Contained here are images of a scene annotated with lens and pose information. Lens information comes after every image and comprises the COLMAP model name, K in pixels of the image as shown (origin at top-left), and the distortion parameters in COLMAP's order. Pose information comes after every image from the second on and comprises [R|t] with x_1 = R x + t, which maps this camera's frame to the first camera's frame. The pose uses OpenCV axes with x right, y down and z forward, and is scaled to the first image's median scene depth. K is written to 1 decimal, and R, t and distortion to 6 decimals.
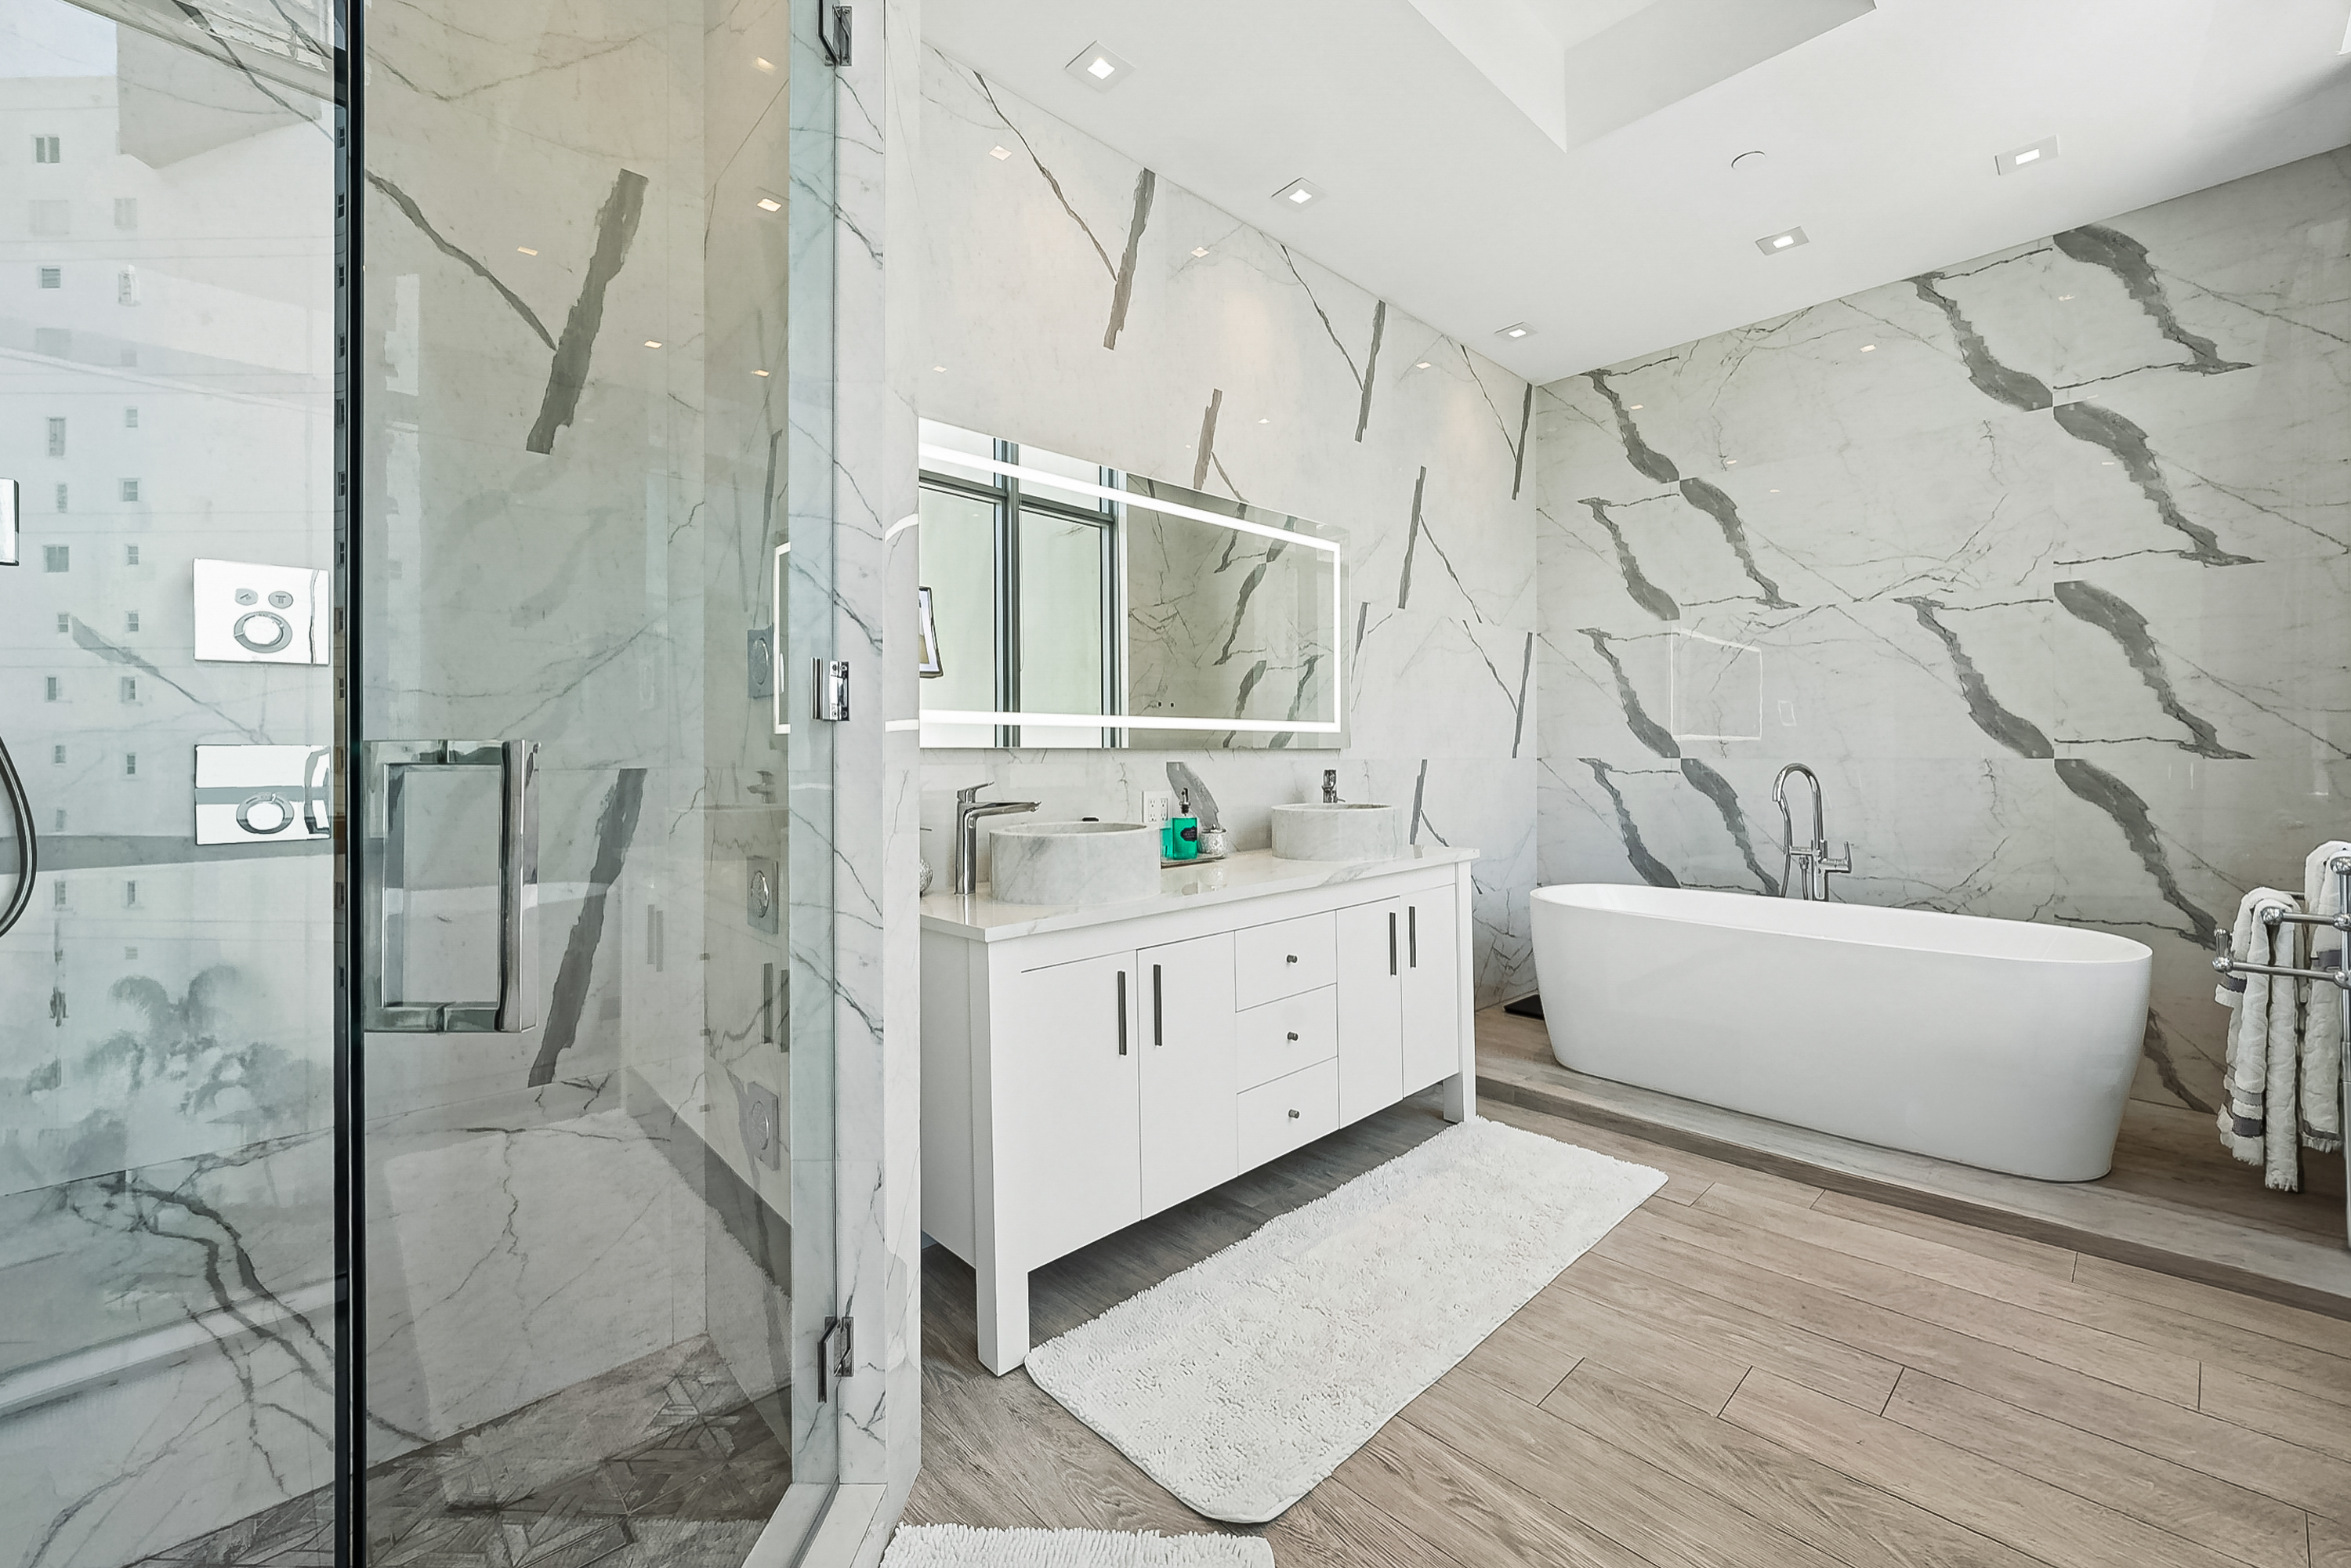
lens RADIAL K [[1055.2, 0, 1167.6], [0, 1055.2, 749.3], [0, 0, 1]] dist [-0.001382, 0.000132]
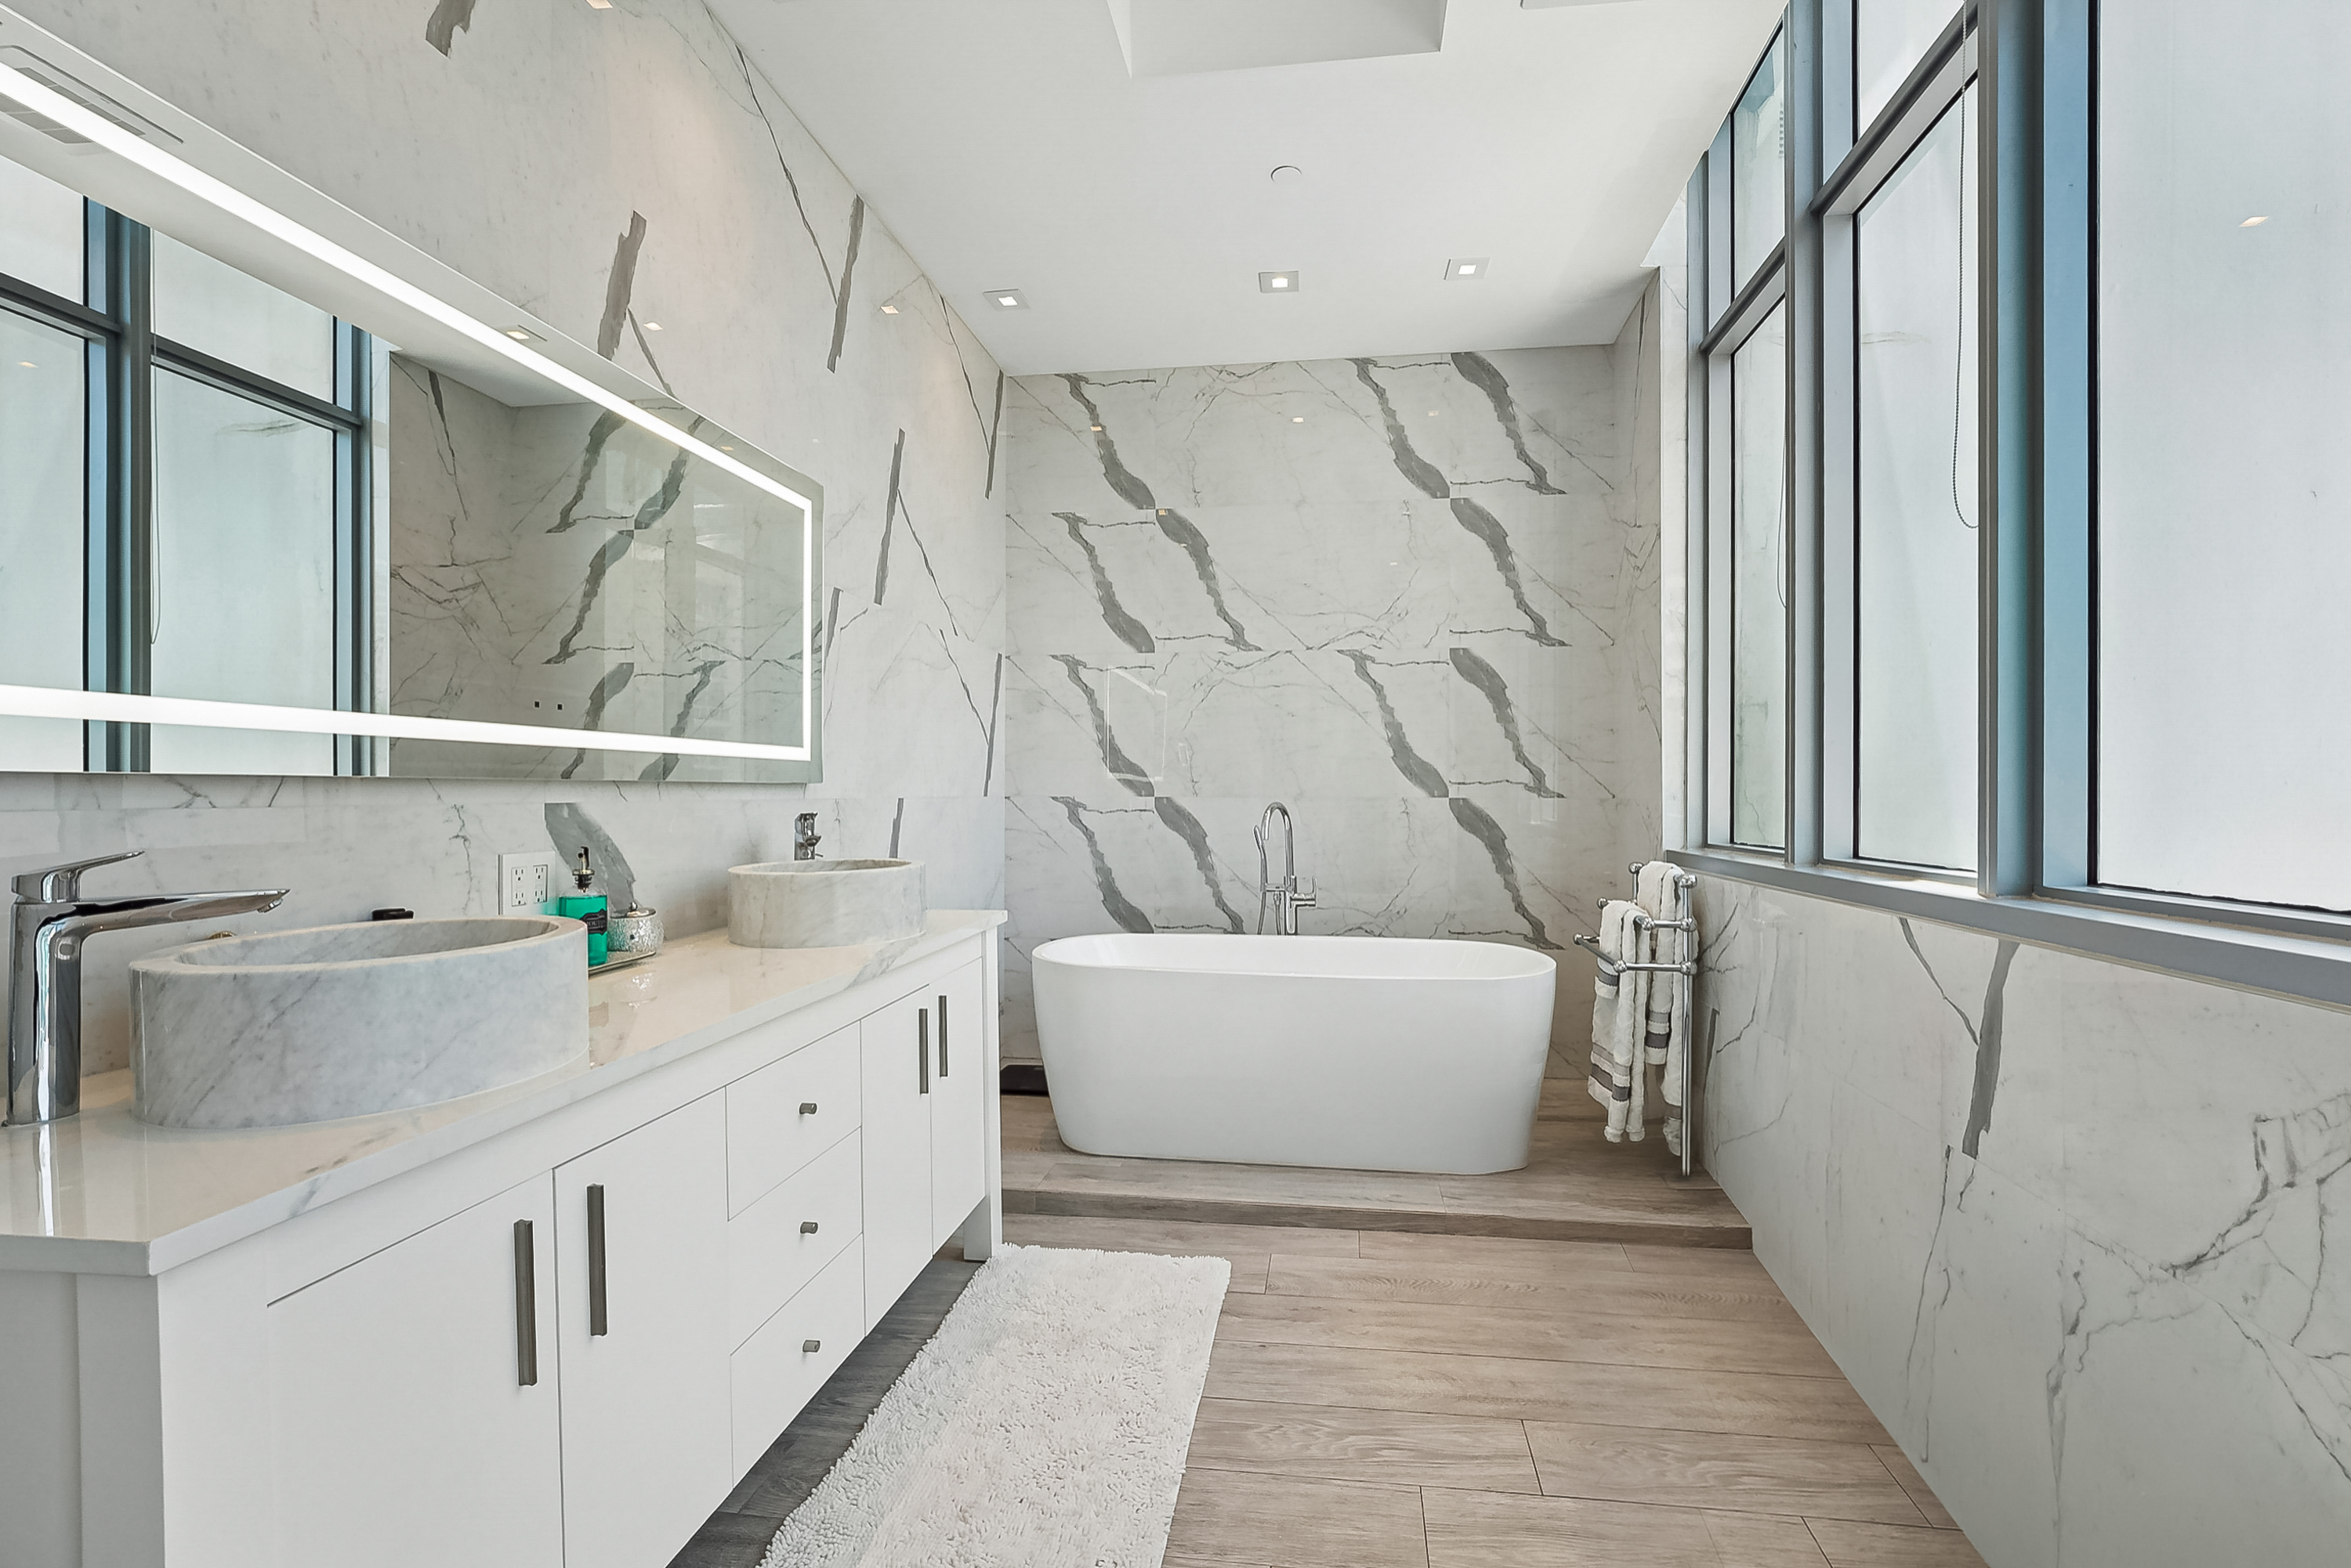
lens RADIAL K [[973.4, 0, 1190.5], [0, 973.4, 793.2], [0, 0, 1]] dist [-0.009701, 0.000338]
pose [[0.754912, 0.002790, 0.655821, -0.082813], [-0.007046, 0.999968, 0.003855, 0.001565], [-0.655789, -0.007531, 0.754907, 0.345612]]
